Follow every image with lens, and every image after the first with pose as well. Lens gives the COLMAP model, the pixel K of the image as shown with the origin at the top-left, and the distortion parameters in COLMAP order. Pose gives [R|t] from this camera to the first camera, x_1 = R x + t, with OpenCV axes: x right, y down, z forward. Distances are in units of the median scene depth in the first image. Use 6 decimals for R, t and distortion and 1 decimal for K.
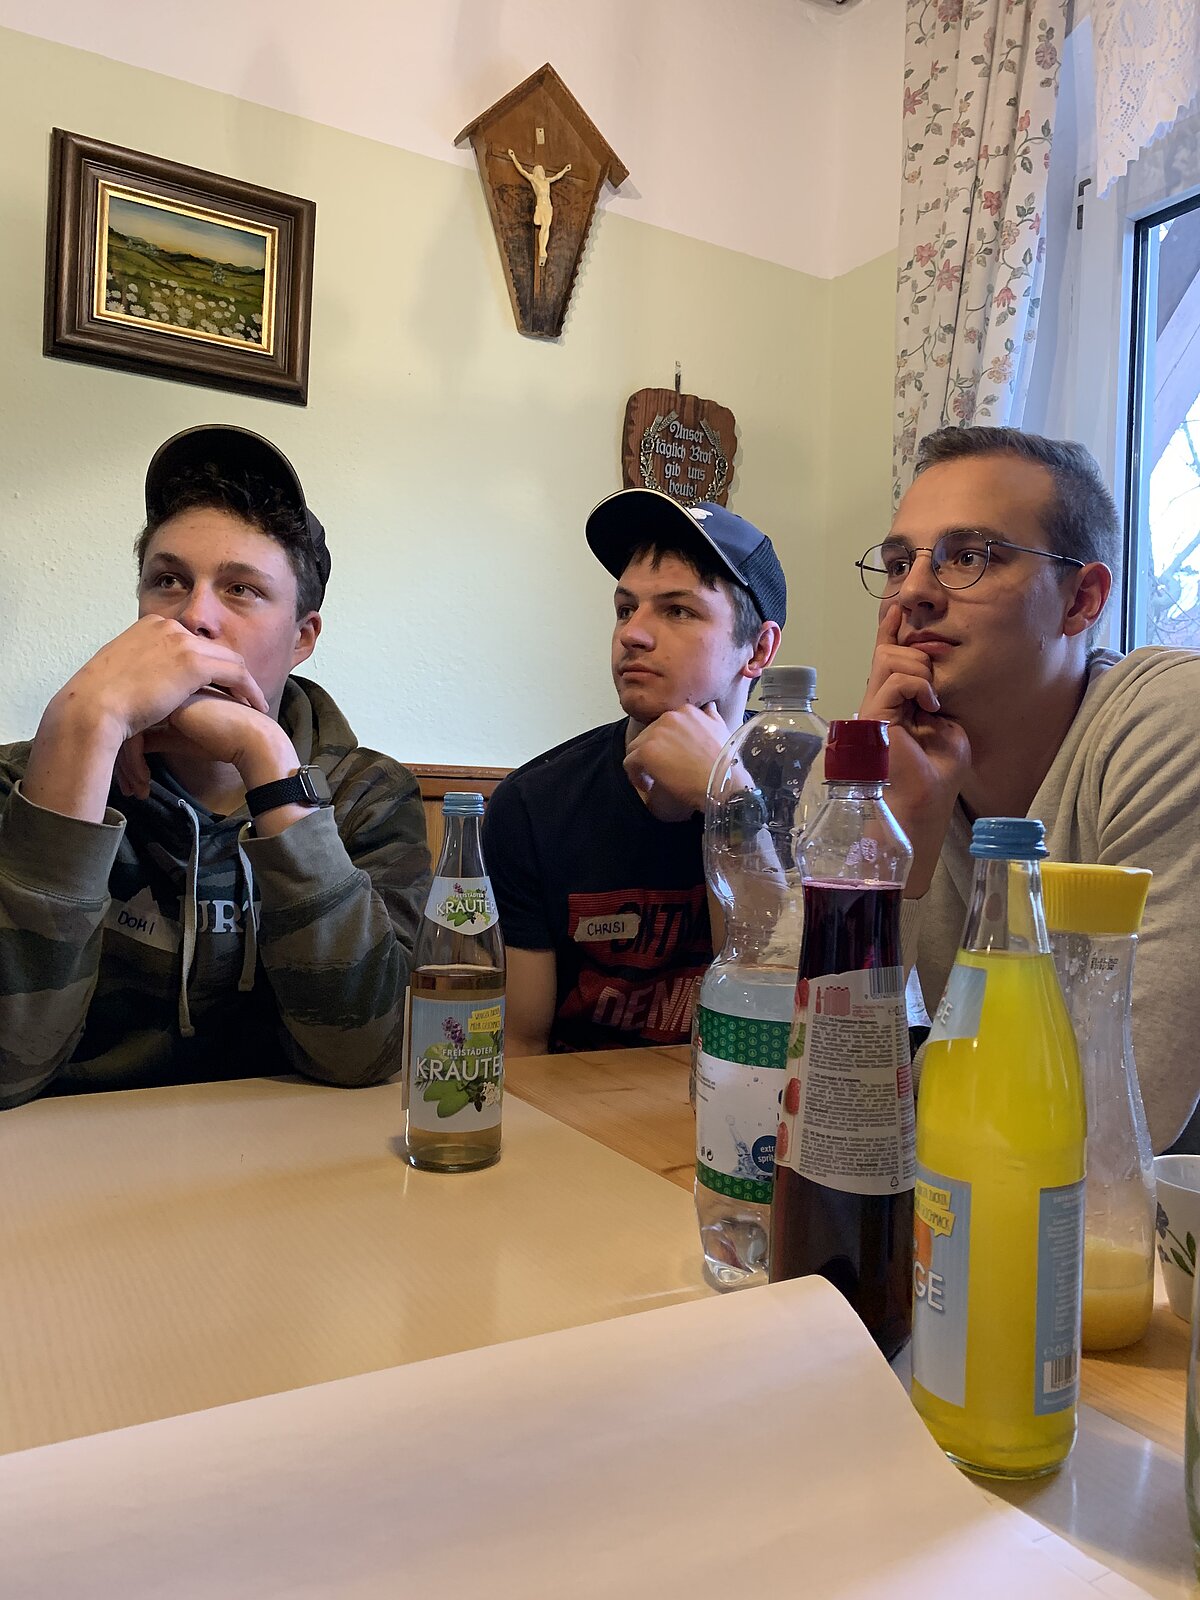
lens RADIAL K [[1221.9, 0, 600.0], [0, 1221.9, 800.0], [0, 0, 1]] dist [-0.003016, 0.003162]
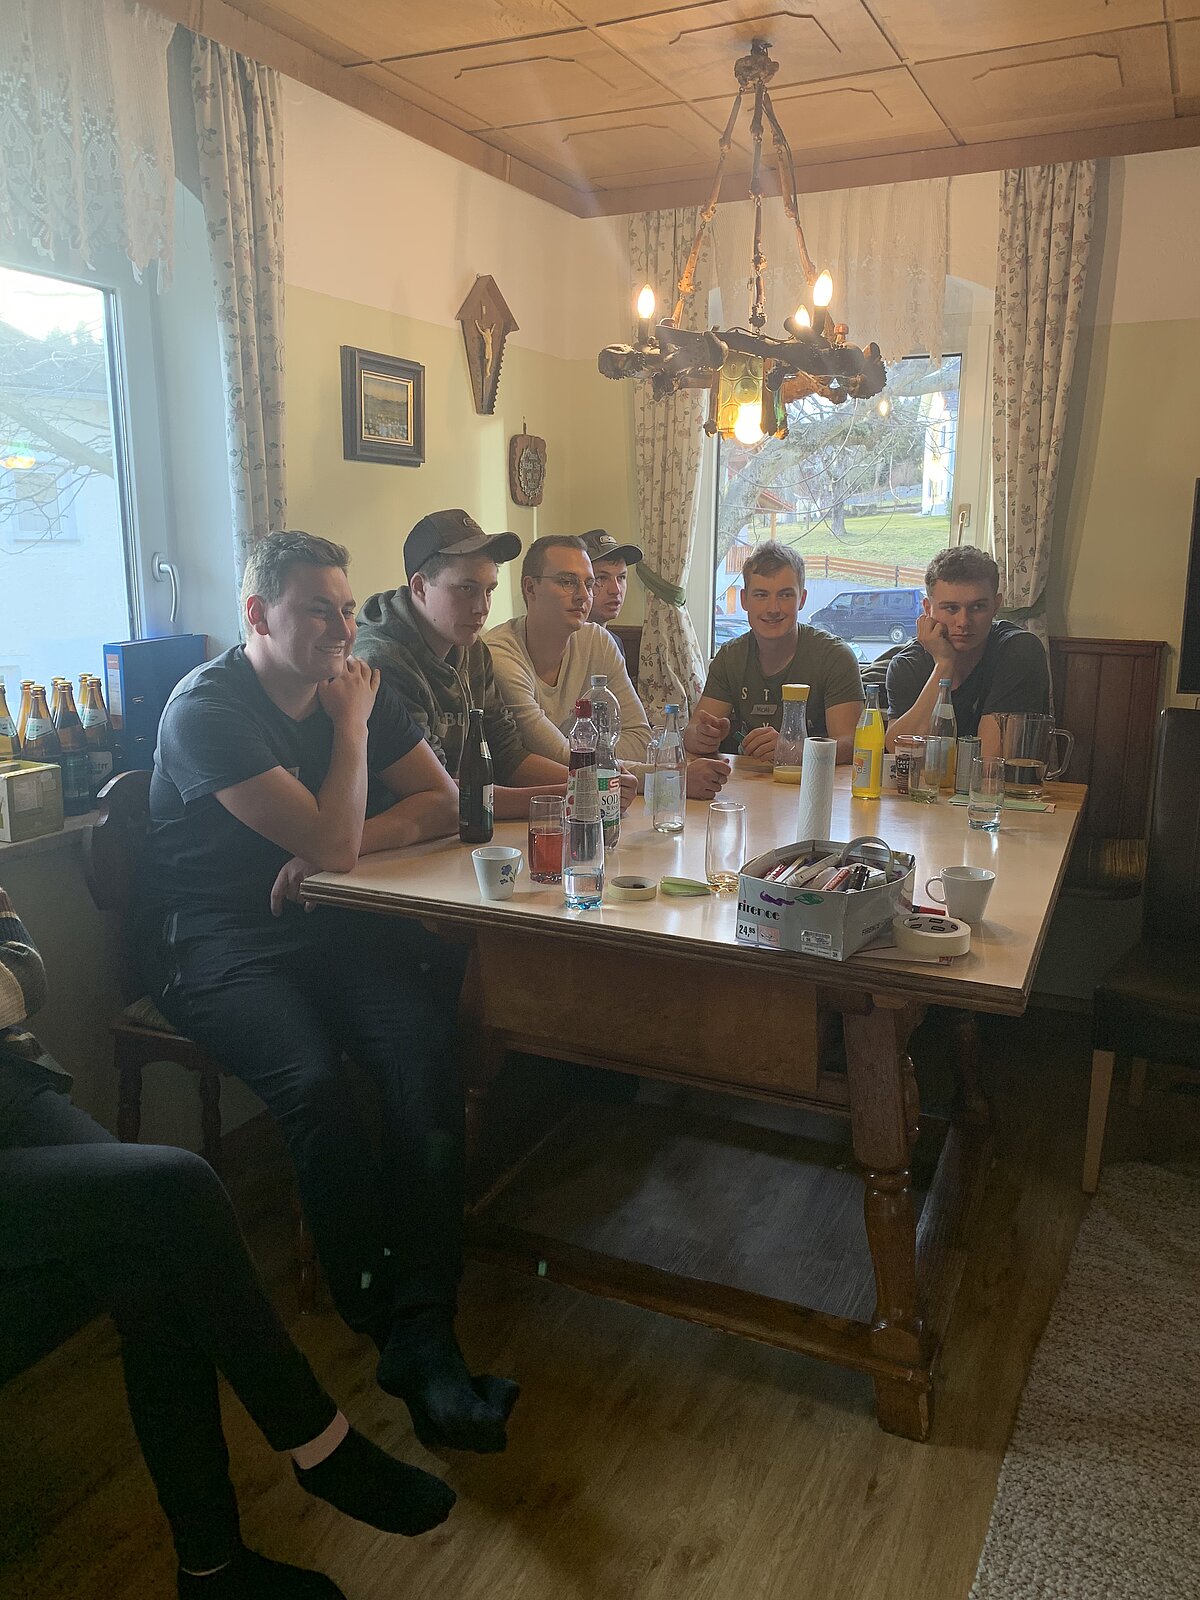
lens RADIAL K [[1206.5, 0, 598.2], [0, 1206.5, 797.7], [0, 0, 1]] dist [0.011752, -0.008966]
pose [[0.841983, -0.135531, 0.522202, -1.039582], [0.024568, 0.976559, 0.213841, -0.193621], [-0.538944, -0.167222, 0.825577, -0.854471]]
